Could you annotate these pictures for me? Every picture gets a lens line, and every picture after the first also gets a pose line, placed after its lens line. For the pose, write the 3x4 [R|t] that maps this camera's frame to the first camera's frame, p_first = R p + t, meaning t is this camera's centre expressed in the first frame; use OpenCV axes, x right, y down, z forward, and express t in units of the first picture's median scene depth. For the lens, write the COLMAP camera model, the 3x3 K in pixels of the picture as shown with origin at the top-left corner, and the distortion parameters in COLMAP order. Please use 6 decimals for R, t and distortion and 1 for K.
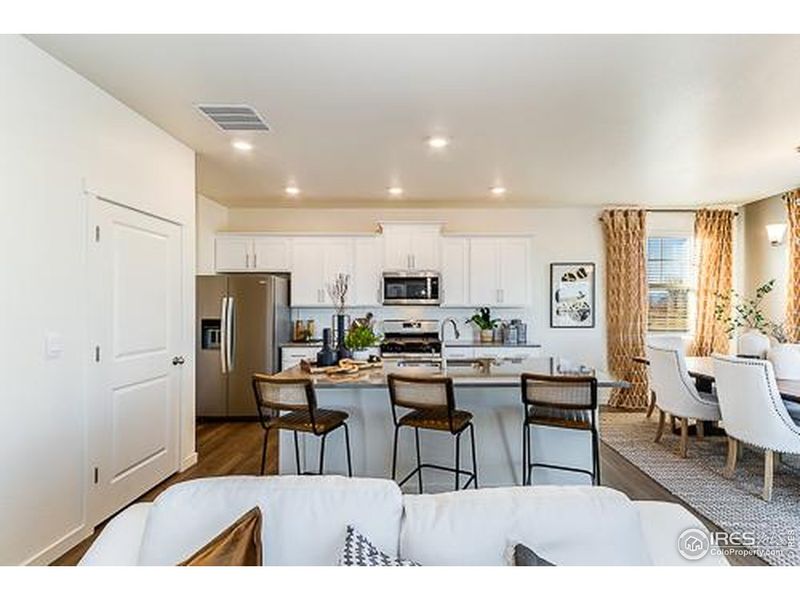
lens RADIAL K [[381.1, 0, 404.7], [0, 381.1, 308.4], [0, 0, 1]] dist [0.014441, -0.000072]
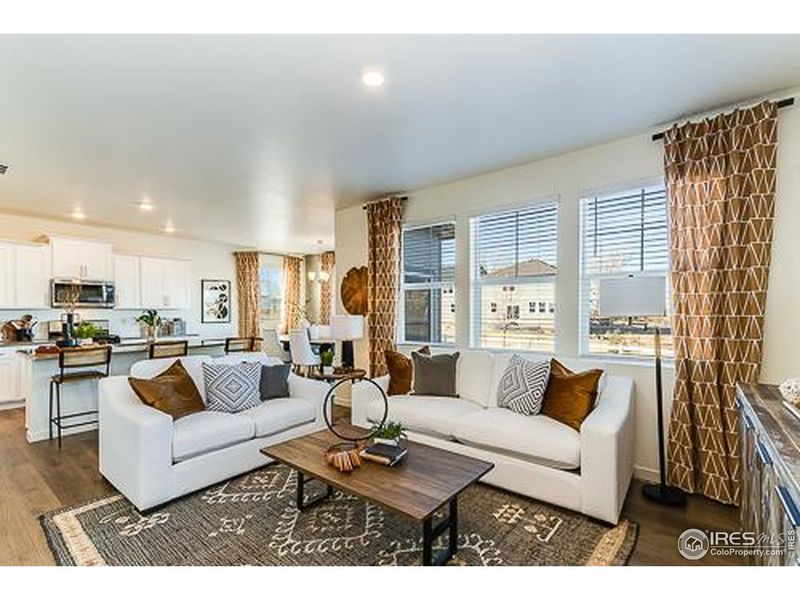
lens RADIAL K [[381.1, 0, 404.7], [0, 381.1, 308.4], [0, 0, 1]] dist [0.014441, -0.000072]
pose [[0.590163, -0.000477, 0.807284, -0.359071], [0.009185, 0.999939, -0.006124, 0.010450], [-0.807232, 0.011029, 0.590131, -0.518293]]
